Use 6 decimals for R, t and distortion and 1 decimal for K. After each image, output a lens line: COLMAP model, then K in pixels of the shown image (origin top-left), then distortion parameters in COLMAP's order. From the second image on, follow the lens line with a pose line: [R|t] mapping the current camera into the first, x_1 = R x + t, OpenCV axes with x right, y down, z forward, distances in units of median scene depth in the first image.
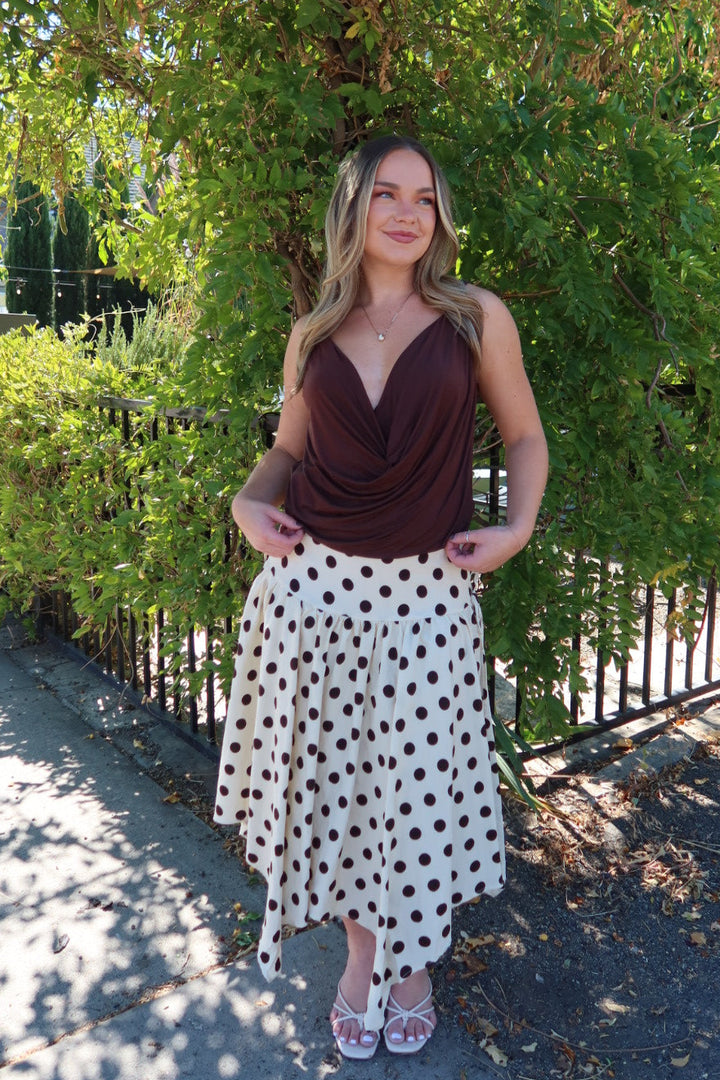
lens RADIAL K [[903.7, 0, 397.0], [0, 903.7, 459.1], [0, 0, 1]] dist [-0.015361, 0.008804]
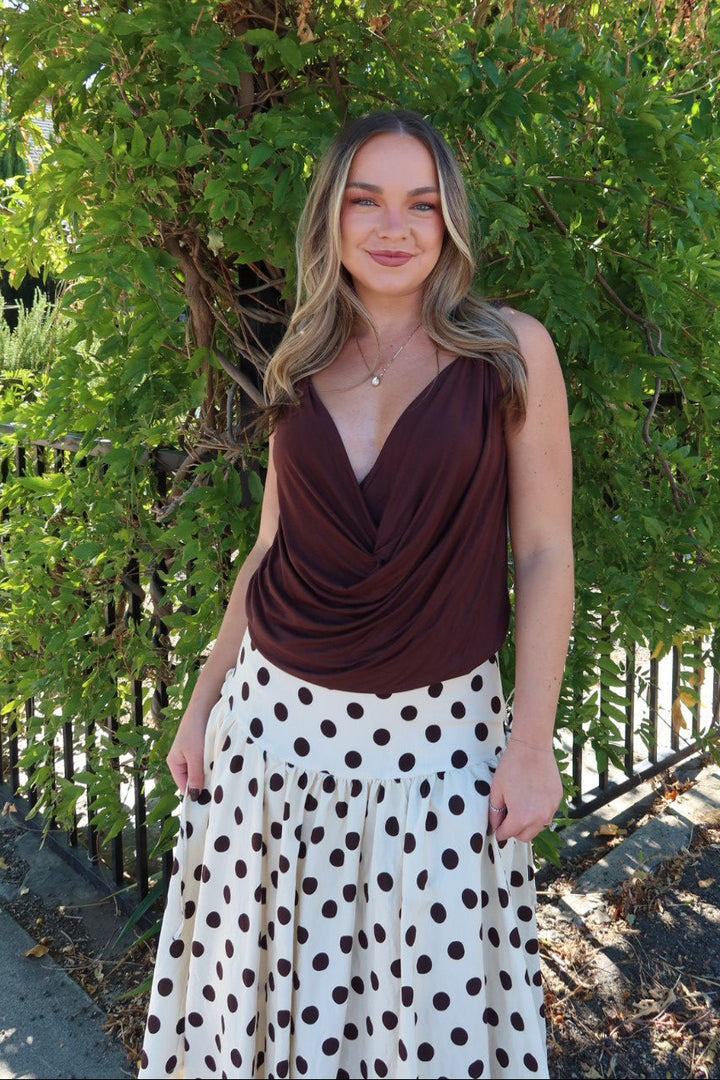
lens RADIAL K [[945.3, 0, 413.3], [0, 945.3, 393.0], [0, 0, 1]] dist [-0.018337, 0.013289]
pose [[0.995061, -0.015338, 0.098078, -0.004230], [0.020709, 0.998328, -0.053973, -0.052357], [-0.097086, 0.055738, 0.993714, 0.173995]]
